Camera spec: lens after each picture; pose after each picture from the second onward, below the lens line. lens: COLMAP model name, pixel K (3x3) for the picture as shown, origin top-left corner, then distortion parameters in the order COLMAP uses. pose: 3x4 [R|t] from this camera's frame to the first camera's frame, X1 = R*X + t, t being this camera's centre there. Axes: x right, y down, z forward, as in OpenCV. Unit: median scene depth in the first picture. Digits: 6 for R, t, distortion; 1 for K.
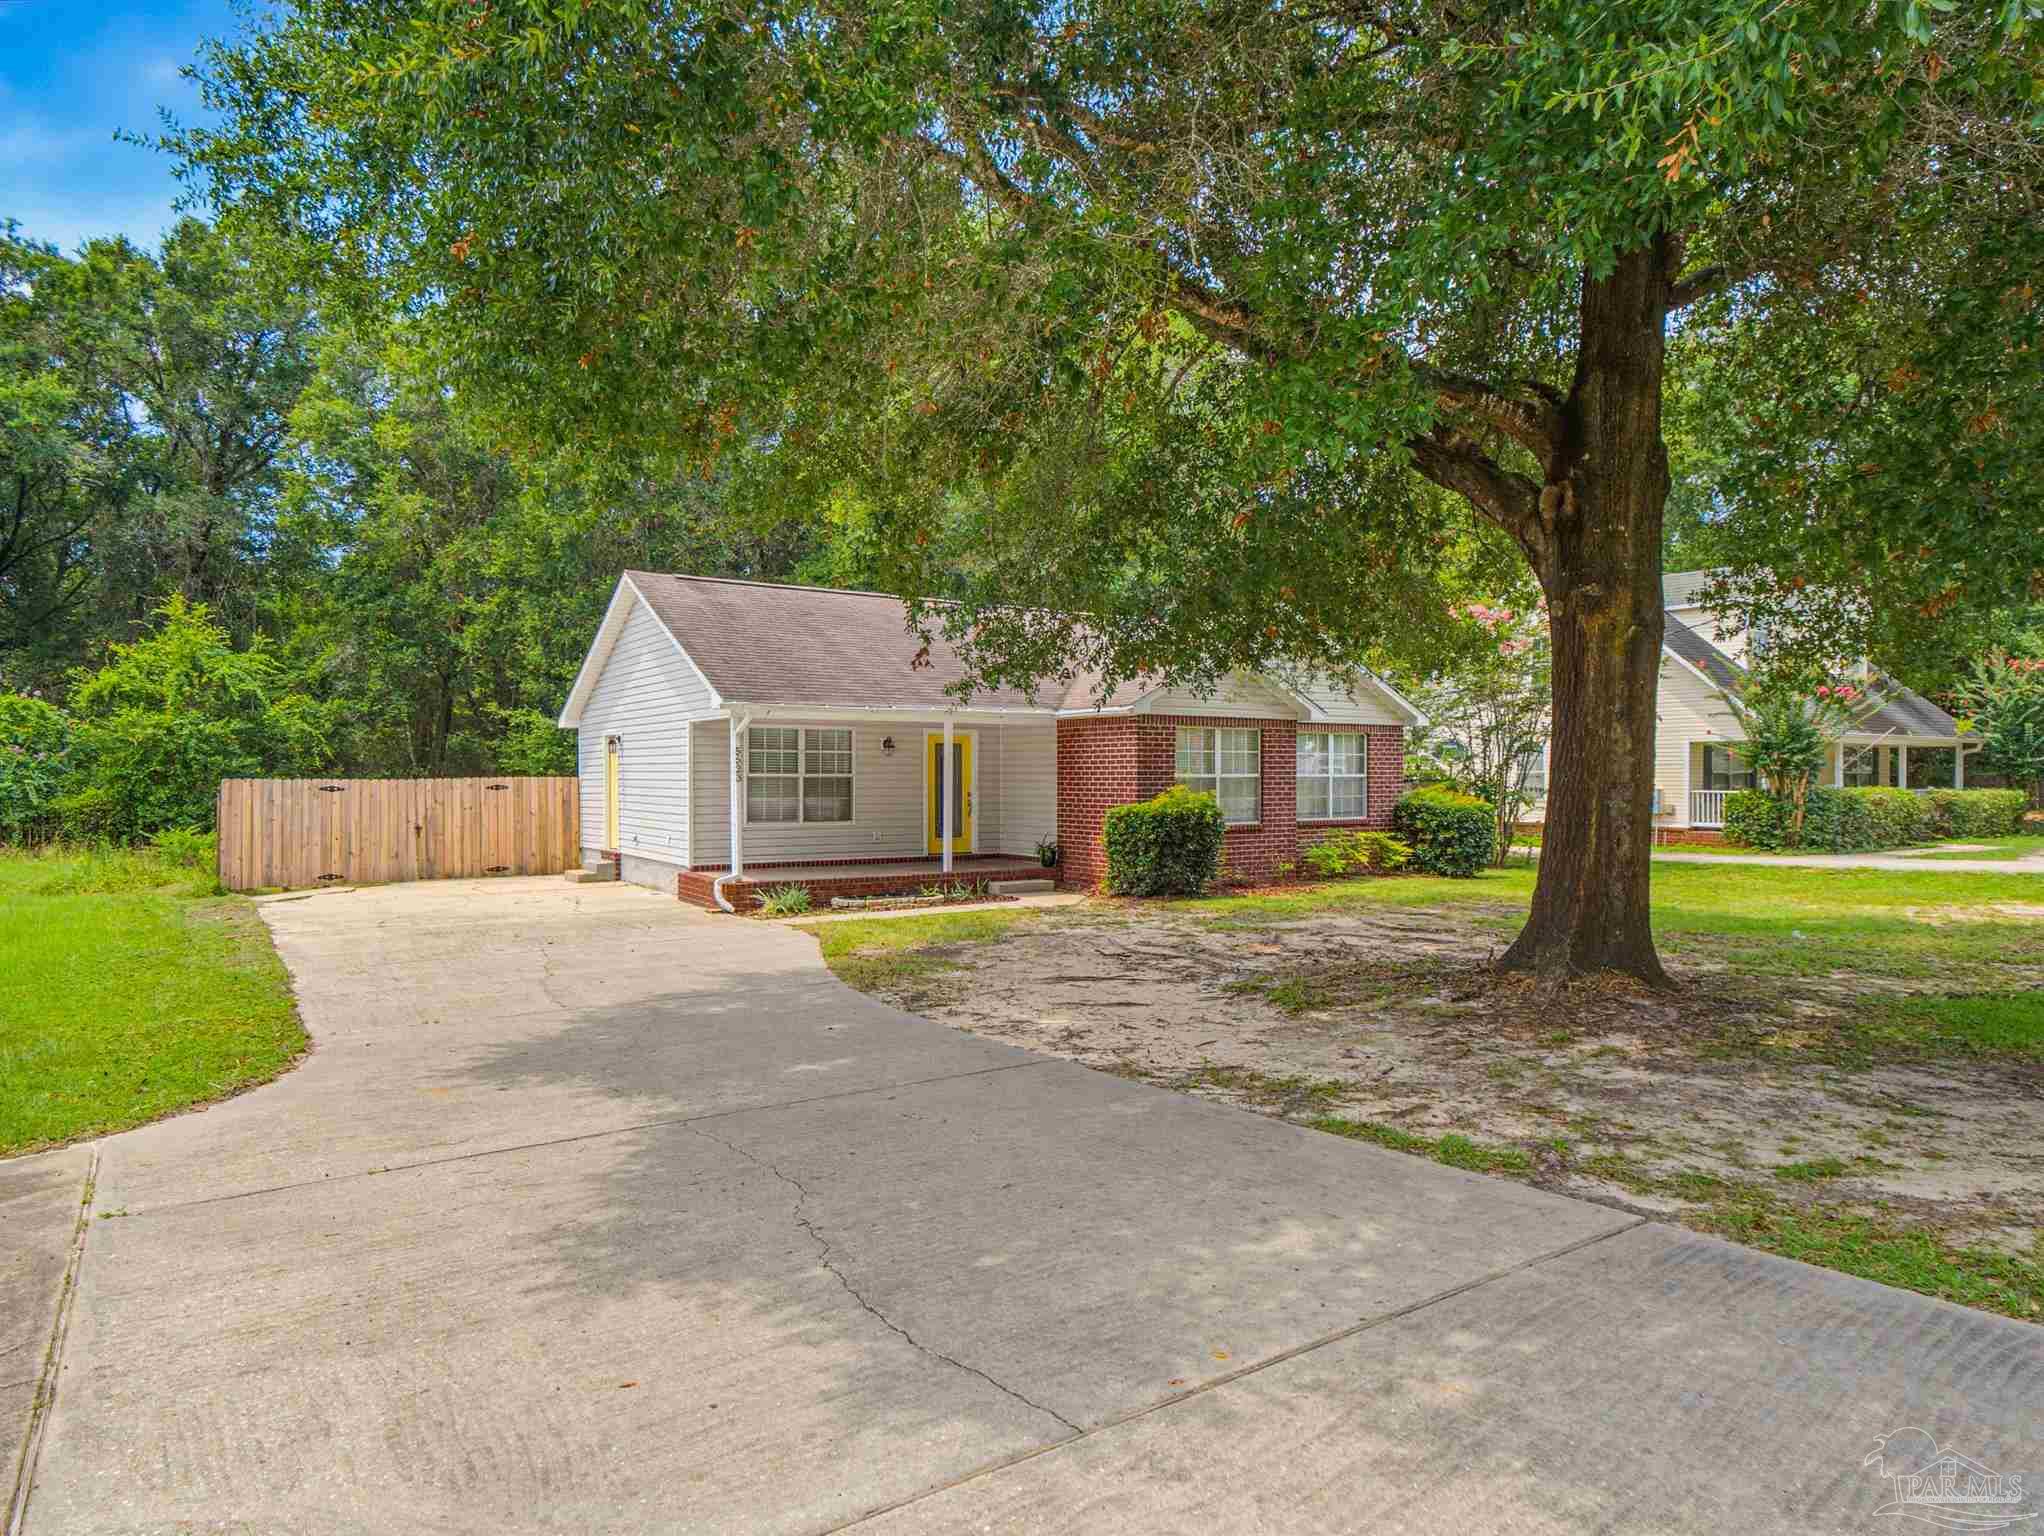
lens RADIAL K [[1210.9, 0, 1018.2], [0, 1210.9, 772.3], [0, 0, 1]] dist [-0.000001, 0.000440]
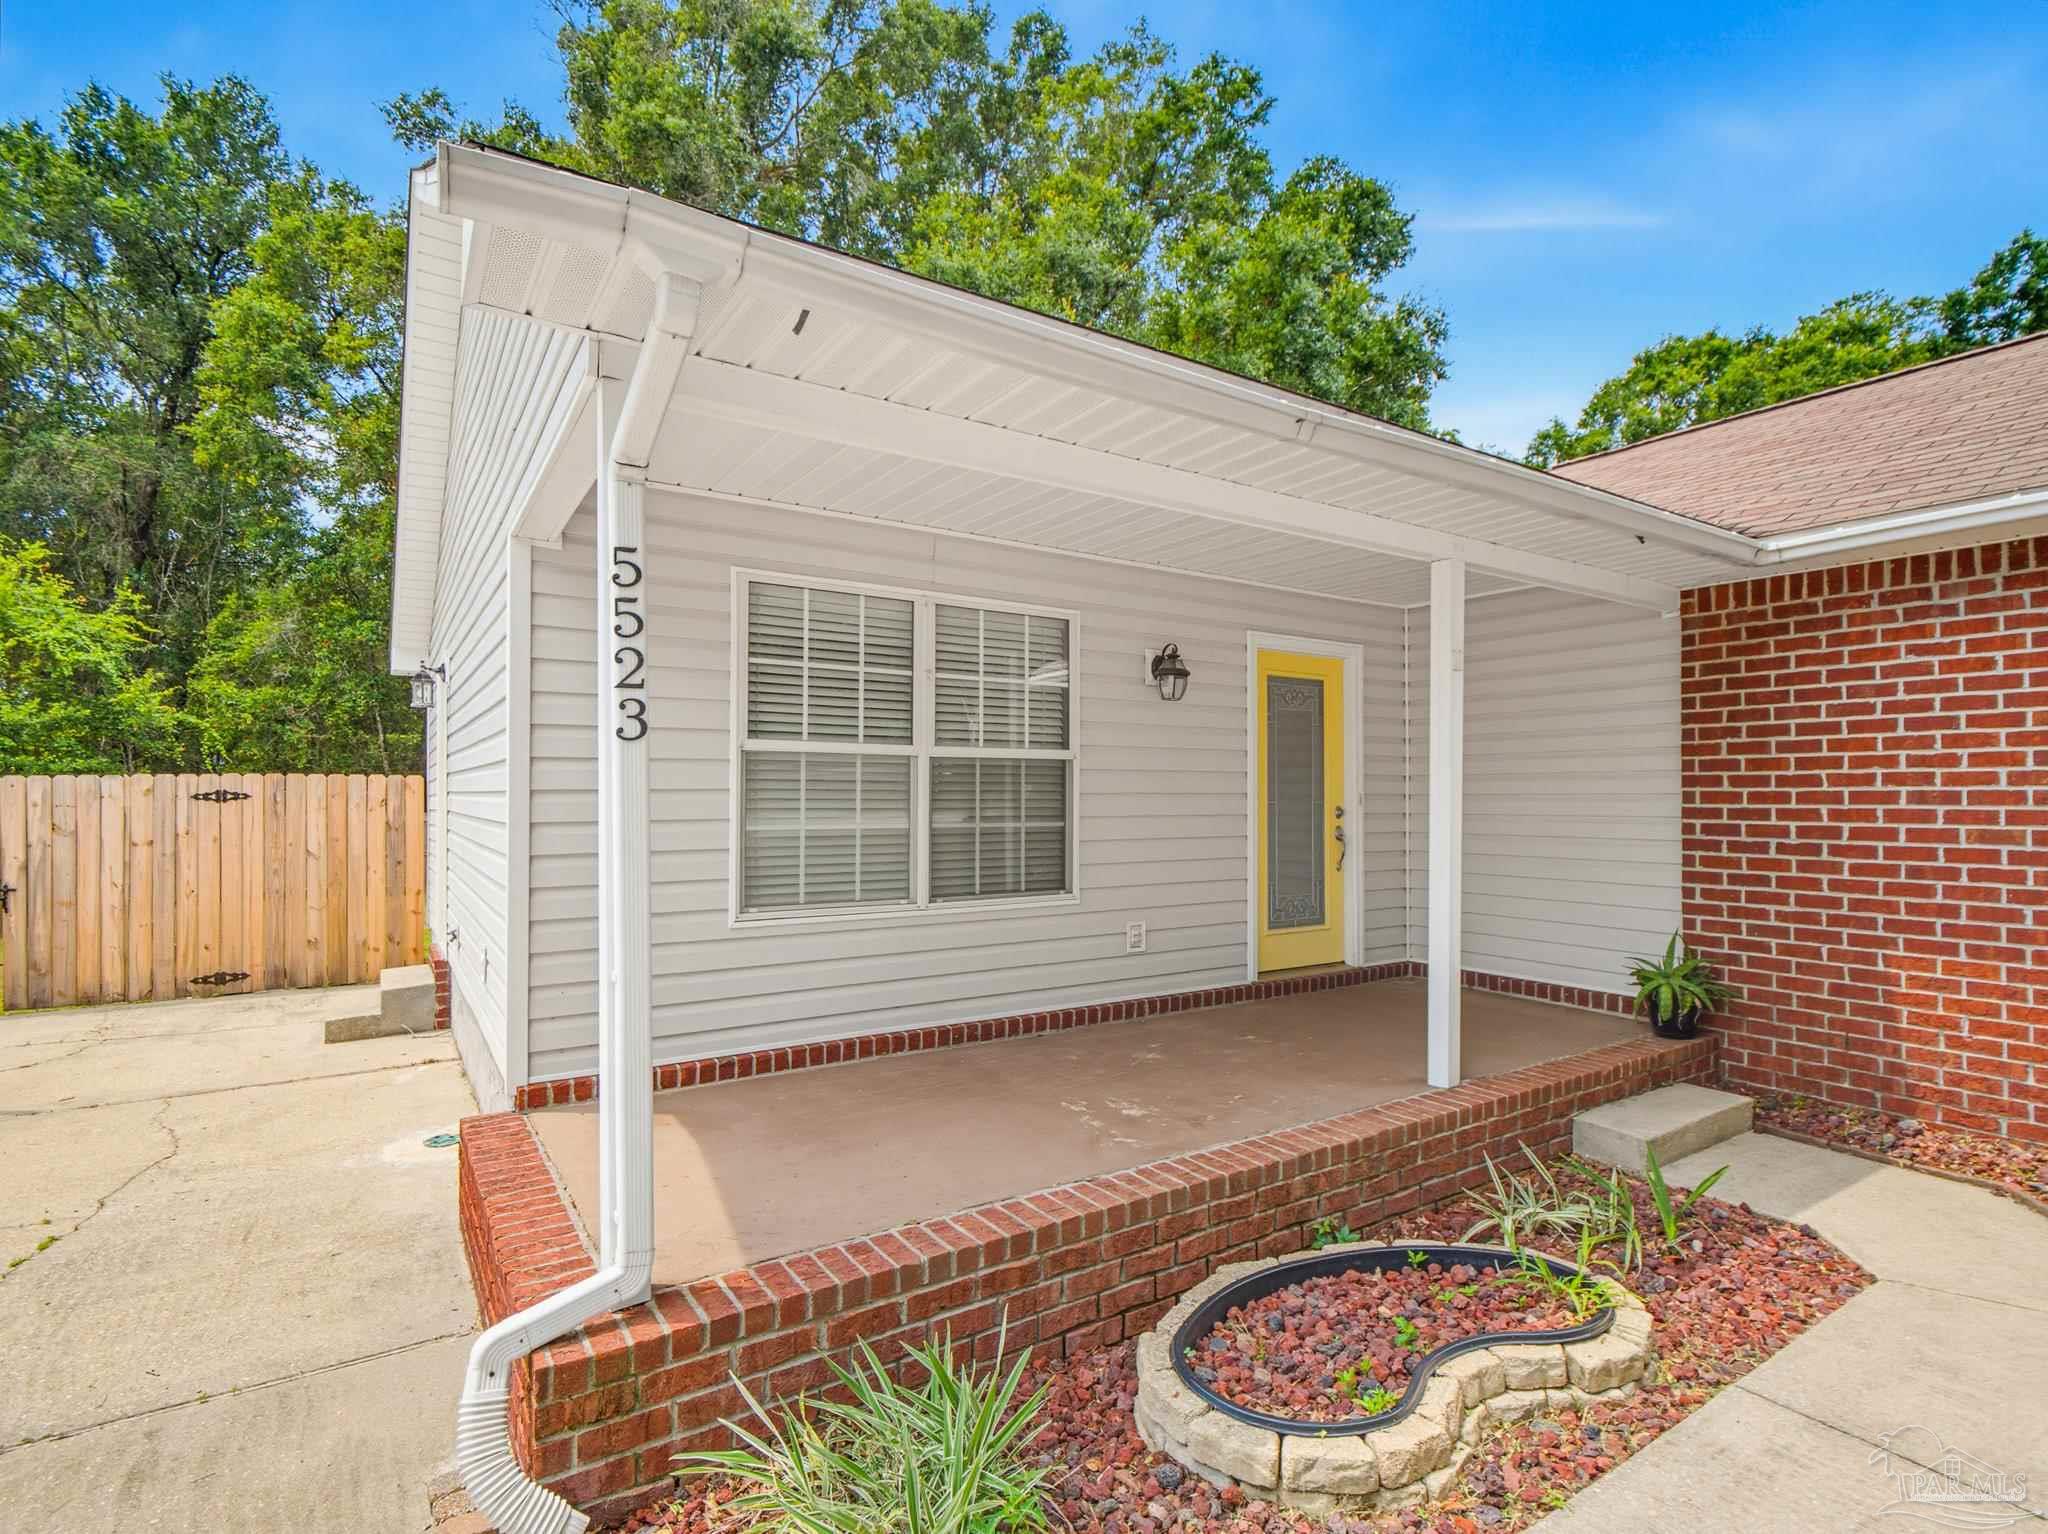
lens RADIAL K [[1009.5, 0, 1026.6], [0, 1009.5, 779.4], [0, 0, 1]] dist [-0.000499, -0.000204]
pose [[0.999893, -0.000647, -0.014612, -0.126179], [0.000443, 0.999903, -0.013951, 0.011635], [0.014619, 0.013943, 0.999796, 0.627792]]
